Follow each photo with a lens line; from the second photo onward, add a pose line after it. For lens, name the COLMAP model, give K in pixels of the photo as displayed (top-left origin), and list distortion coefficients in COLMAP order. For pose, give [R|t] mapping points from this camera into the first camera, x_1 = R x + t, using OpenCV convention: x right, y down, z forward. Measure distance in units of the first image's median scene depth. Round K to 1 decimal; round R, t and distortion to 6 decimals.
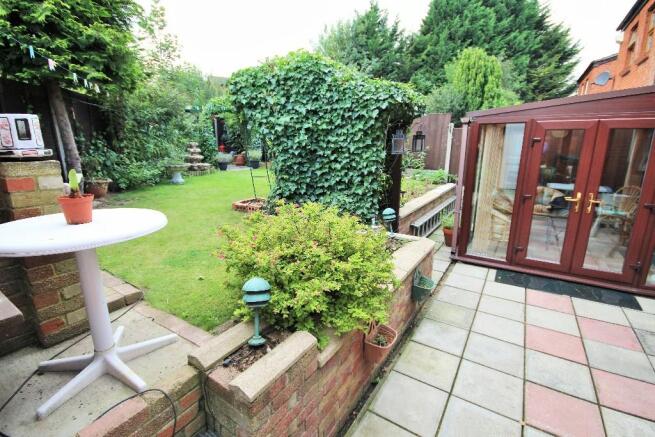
lens RADIAL K [[310.1, 0, 327.5], [0, 310.1, 218.5], [0, 0, 1]] dist [-0.000662, -0.000014]
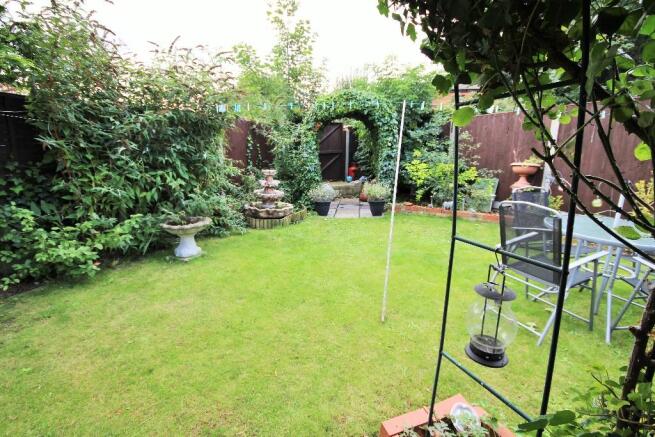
lens RADIAL K [[310.1, 0, 327.5], [0, 310.1, 218.5], [0, 0, 1]] dist [-0.000662, -0.000014]
pose [[0.856469, 0.100880, -0.506245, -0.030860], [-0.118728, 0.992922, -0.003004, -0.149337], [0.502359, 0.062679, 0.862385, 0.502950]]
